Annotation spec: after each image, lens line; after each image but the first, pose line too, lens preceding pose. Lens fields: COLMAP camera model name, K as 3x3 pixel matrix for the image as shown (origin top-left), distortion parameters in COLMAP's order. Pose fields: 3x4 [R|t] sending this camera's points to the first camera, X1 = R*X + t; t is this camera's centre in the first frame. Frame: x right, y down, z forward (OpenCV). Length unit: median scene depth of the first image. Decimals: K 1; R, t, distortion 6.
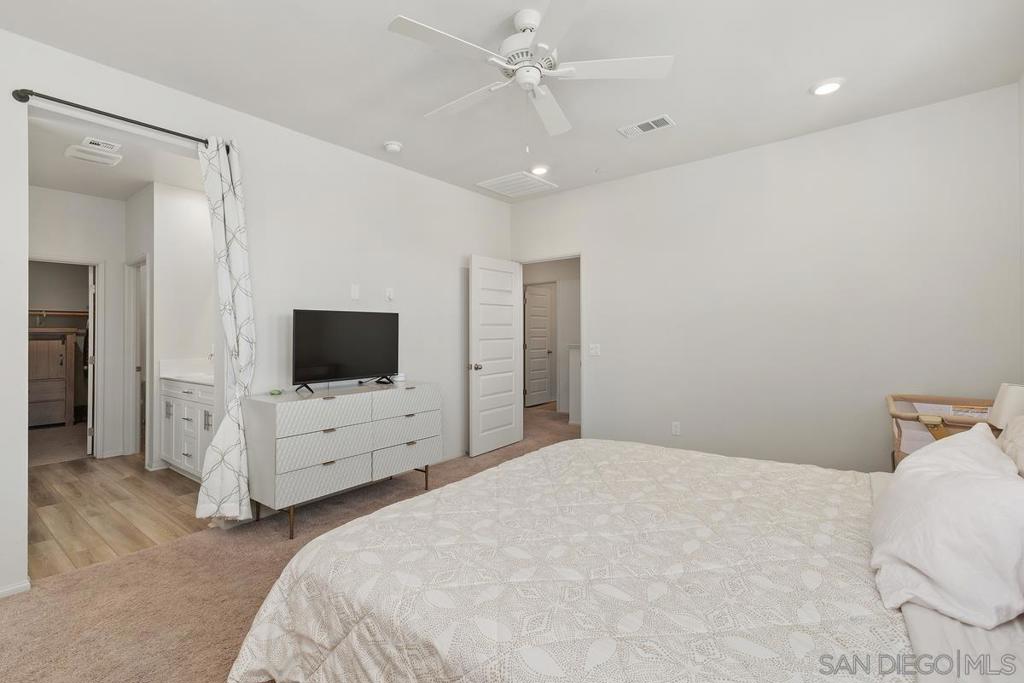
lens RADIAL K [[470.5, 0, 512.8], [0, 470.5, 336.2], [0, 0, 1]] dist [0.002129, -0.000285]
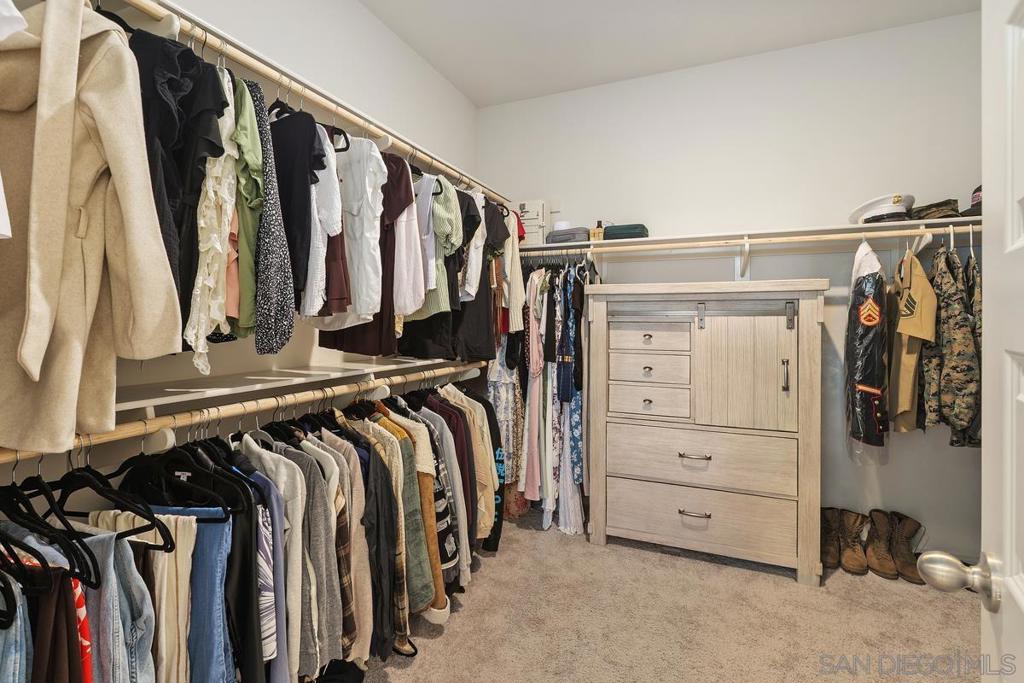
lens RADIAL K [[470.5, 0, 499.8], [0, 470.5, 314.0], [0, 0, 1]] dist [0.002129, -0.000285]
pose [[0.216654, 0.005068, -0.976235, -0.875954], [0.009598, 0.999927, 0.007321, 0.003244], [0.976201, -0.010956, 0.216590, 0.945410]]
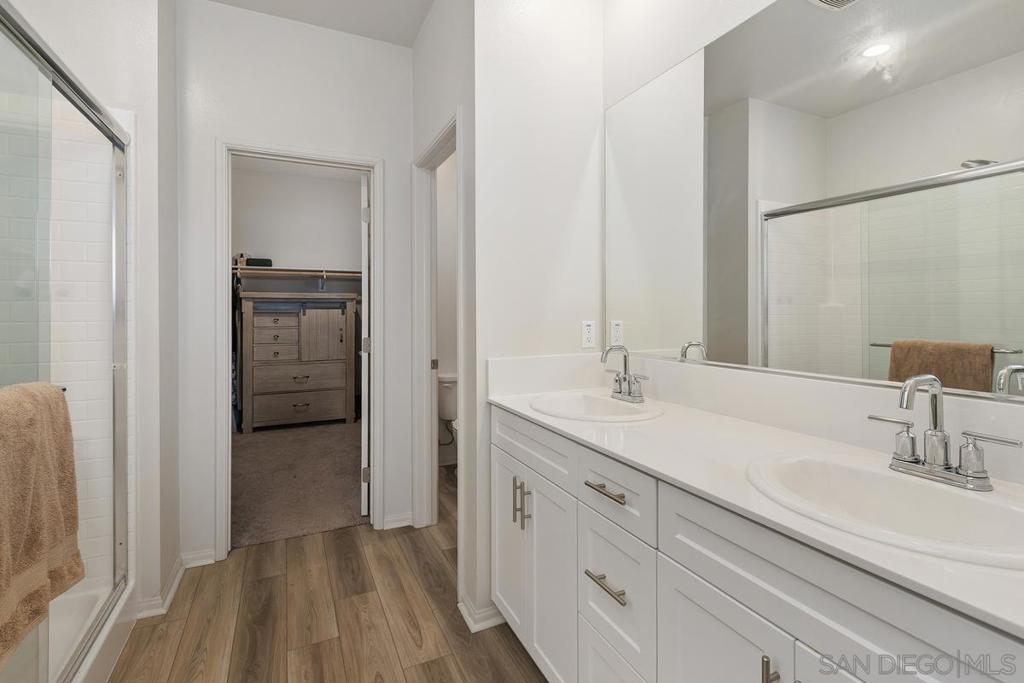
lens RADIAL K [[470.5, 0, 514.0], [0, 470.5, 308.7], [0, 0, 1]] dist [0.002129, -0.000285]
pose [[0.899637, 0.000842, -0.436637, -0.490593], [0.002155, 0.999977, 0.006368, 0.004485], [0.436633, -0.006670, 0.899615, 0.571752]]
